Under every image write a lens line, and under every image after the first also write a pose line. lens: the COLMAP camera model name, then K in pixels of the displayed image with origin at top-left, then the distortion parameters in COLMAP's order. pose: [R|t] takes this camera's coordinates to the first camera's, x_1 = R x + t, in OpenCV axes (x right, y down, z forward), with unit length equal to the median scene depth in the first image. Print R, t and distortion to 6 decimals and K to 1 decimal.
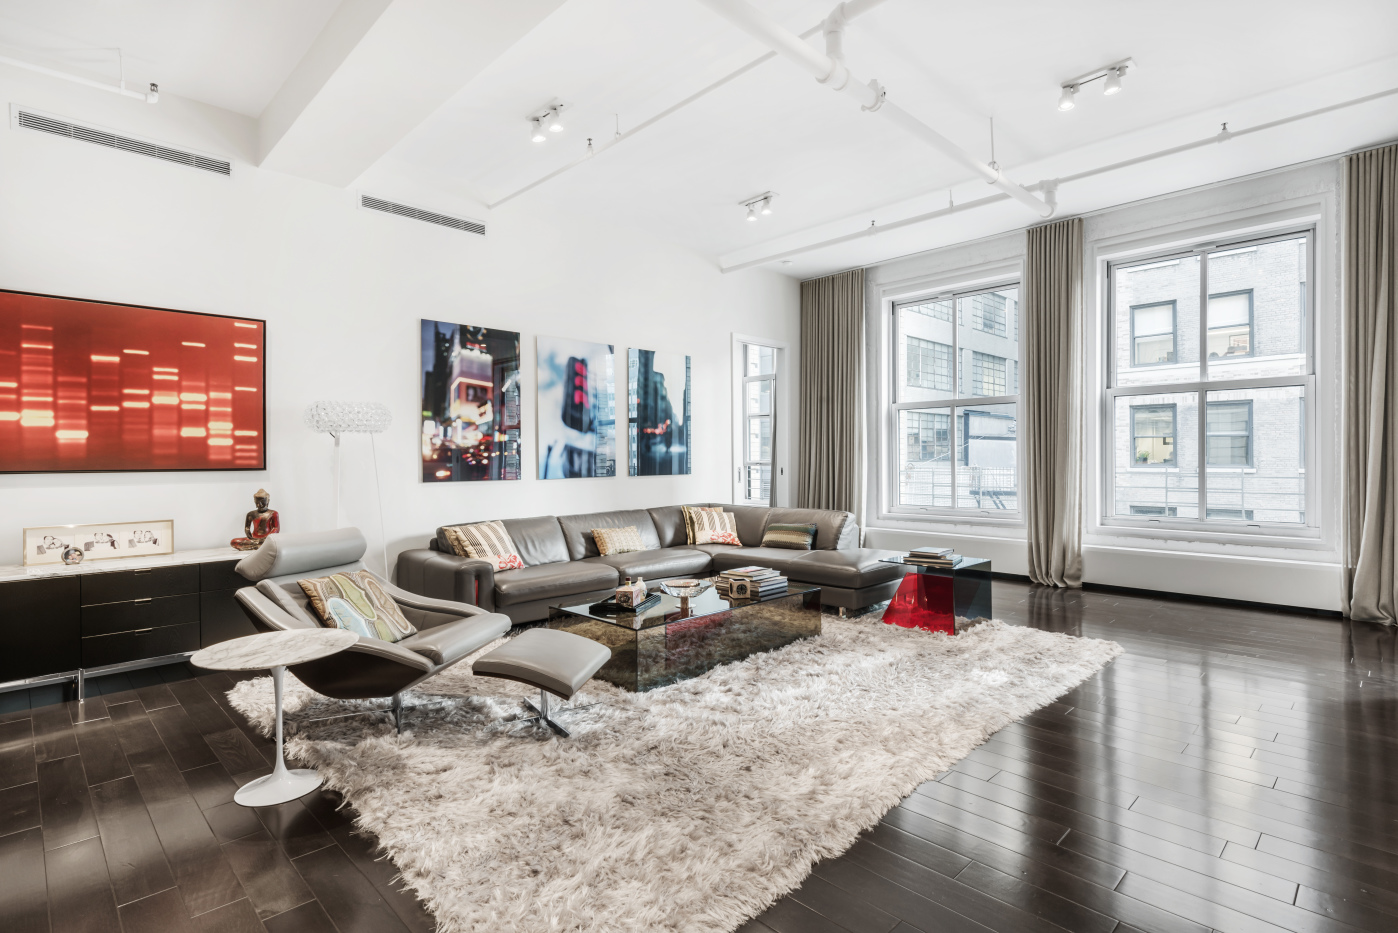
lens RADIAL K [[705.3, 0, 695.6], [0, 705.3, 464.0], [0, 0, 1]] dist [0.007763, -0.001147]
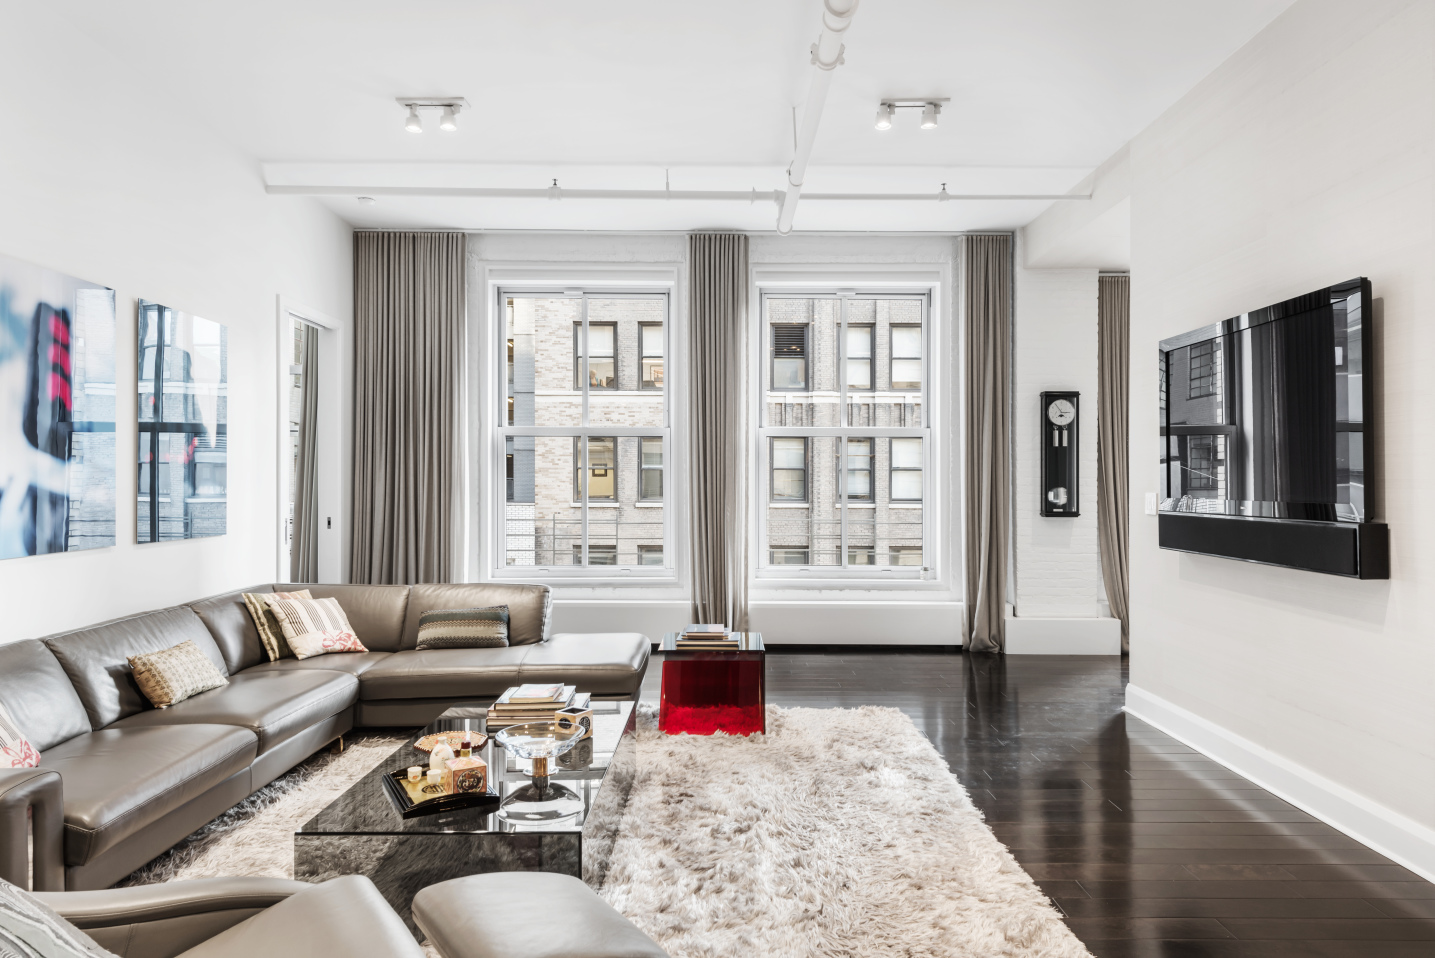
lens RADIAL K [[920.1, 0, 717.6], [0, 920.1, 477.8], [0, 0, 1]] dist [0.021033, -0.008766]
pose [[0.685633, 0.013032, 0.727831, -0.326013], [-0.001428, 0.999862, -0.016559, -0.022872], [-0.727946, 0.010314, 0.685557, 0.236763]]
